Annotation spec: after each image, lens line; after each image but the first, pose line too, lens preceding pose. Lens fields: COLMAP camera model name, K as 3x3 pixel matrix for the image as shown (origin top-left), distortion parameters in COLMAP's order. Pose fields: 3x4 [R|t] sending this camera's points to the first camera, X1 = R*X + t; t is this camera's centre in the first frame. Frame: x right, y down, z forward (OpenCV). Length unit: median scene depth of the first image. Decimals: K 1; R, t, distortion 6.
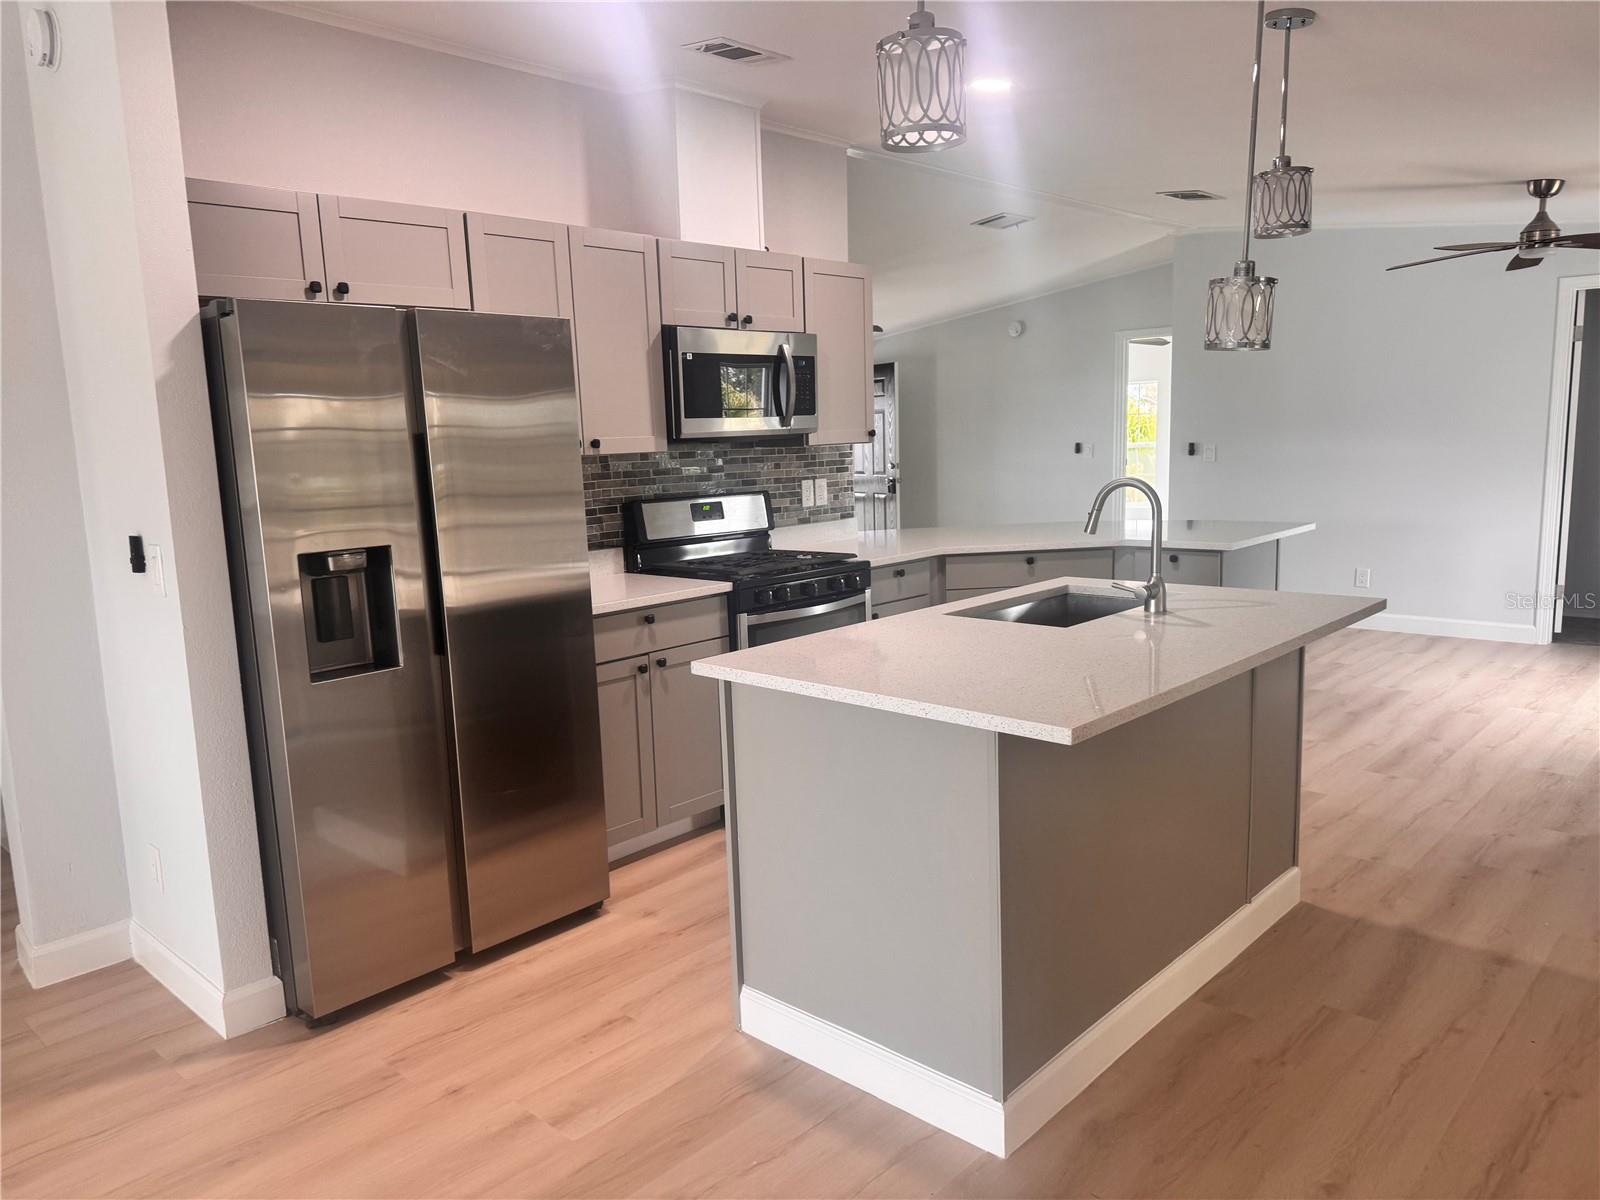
lens RADIAL K [[1119.4, 0, 795.8], [0, 1119.4, 598.4], [0, 0, 1]] dist [0.061115, -0.071180]
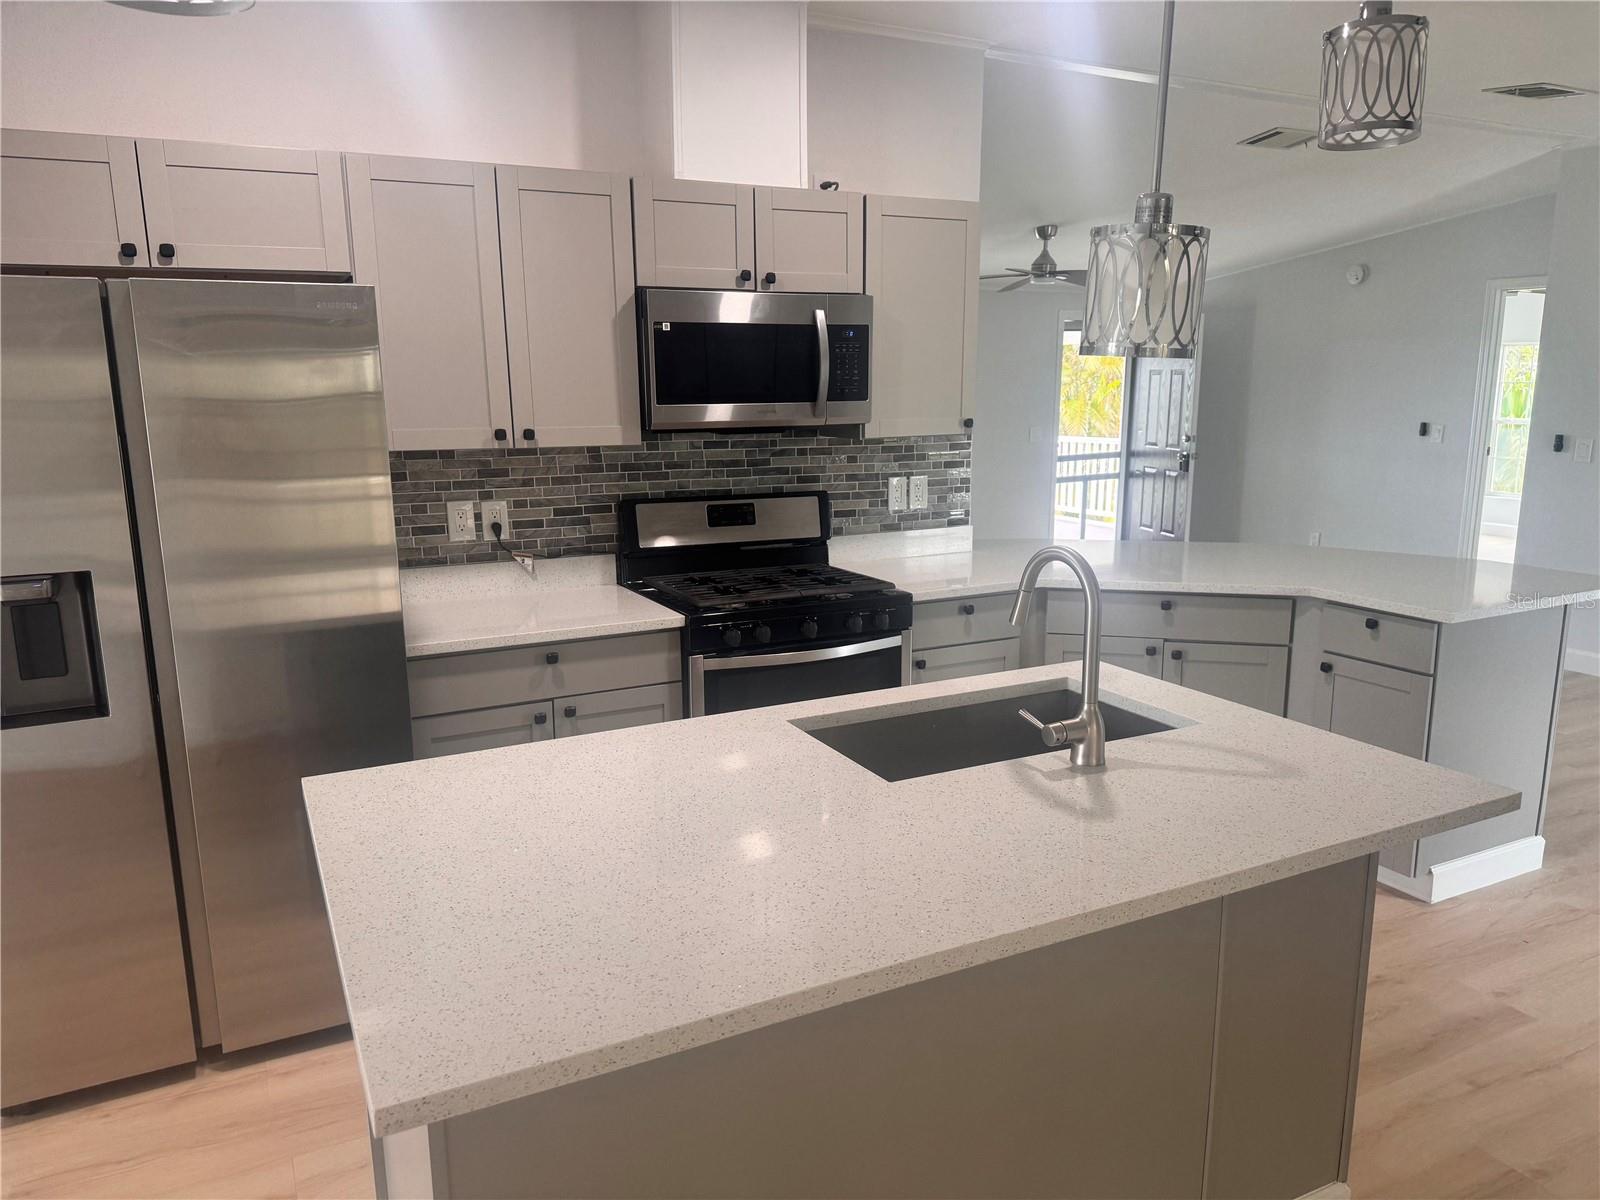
lens RADIAL K [[1118.0, 0, 812.3], [0, 1118.0, 606.3], [0, 0, 1]] dist [0.076223, -0.104078]
pose [[0.941553, 0.092980, -0.323779, 0.281466], [-0.074224, 0.994794, 0.069831, -0.082478], [0.328586, -0.041718, 0.943552, 0.275539]]
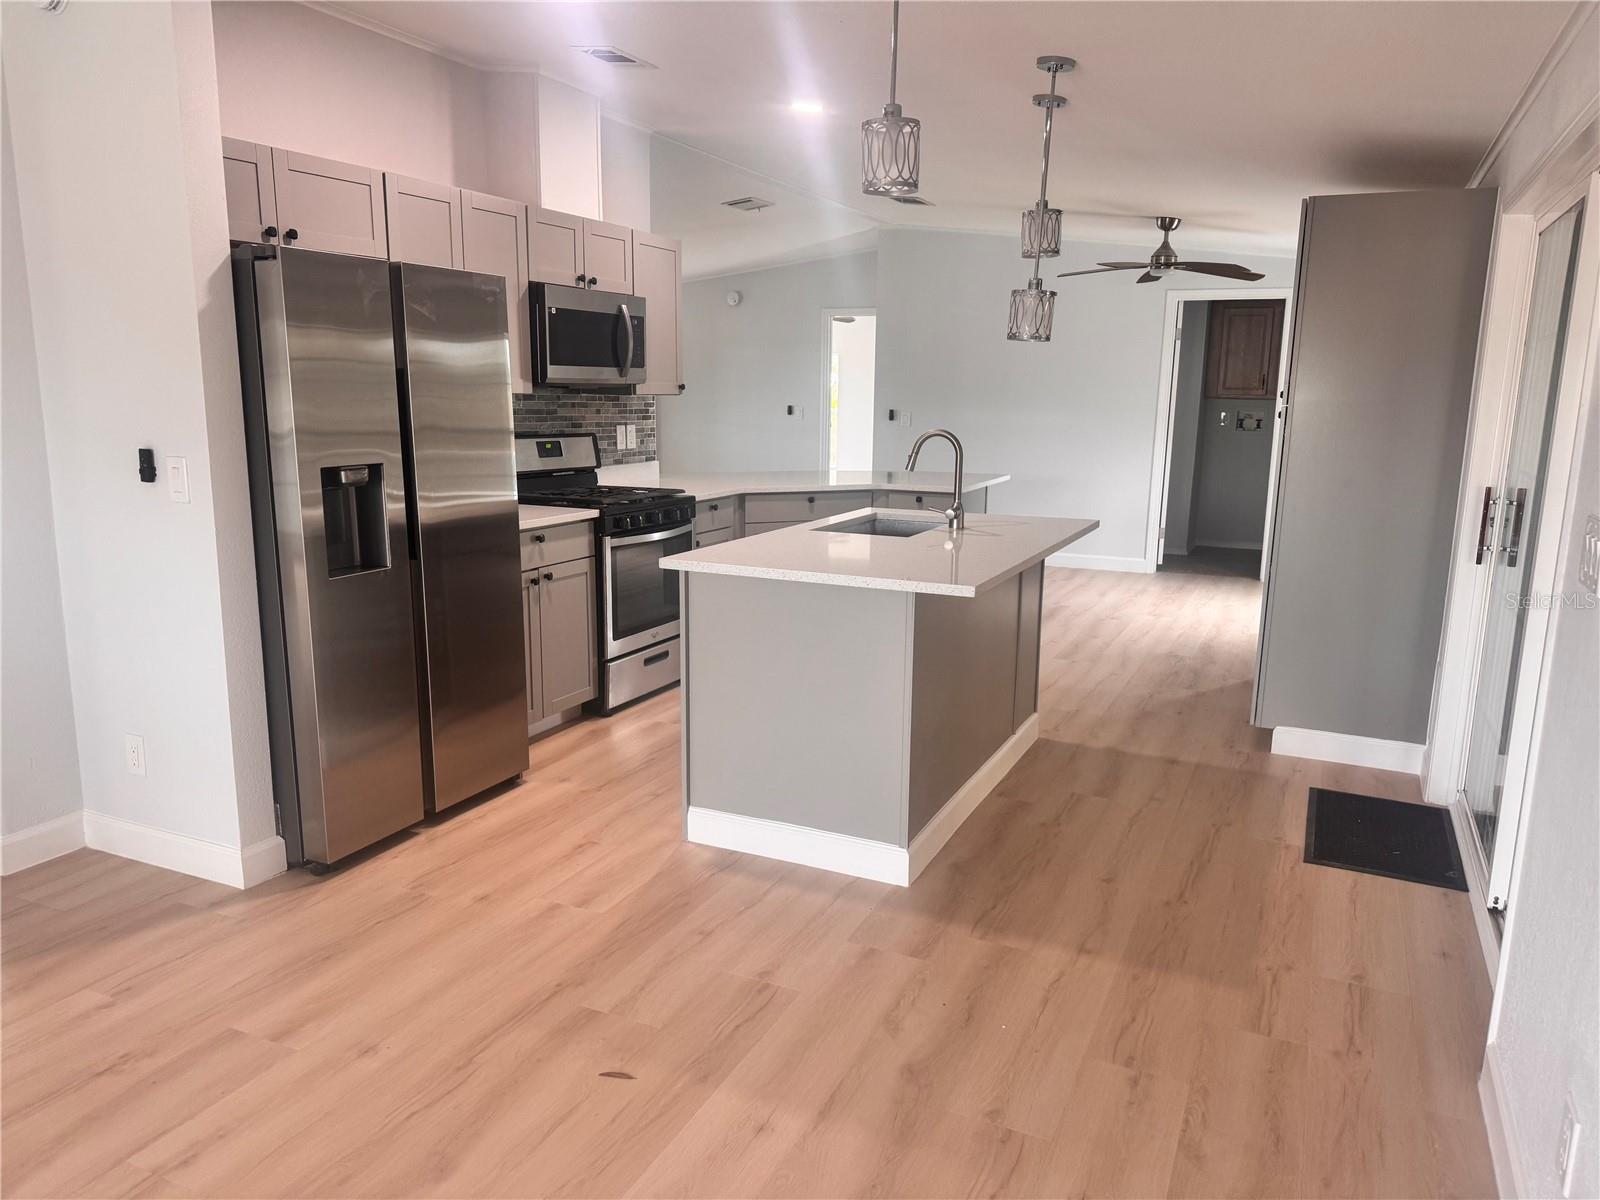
lens RADIAL K [[1118.0, 0, 812.3], [0, 1118.0, 606.3], [0, 0, 1]] dist [0.076223, -0.104078]
pose [[0.947537, -0.016428, 0.319223, -0.217927], [0.002722, 0.999057, 0.043333, 0.036031], [-0.319633, -0.040190, 0.946689, -0.183142]]
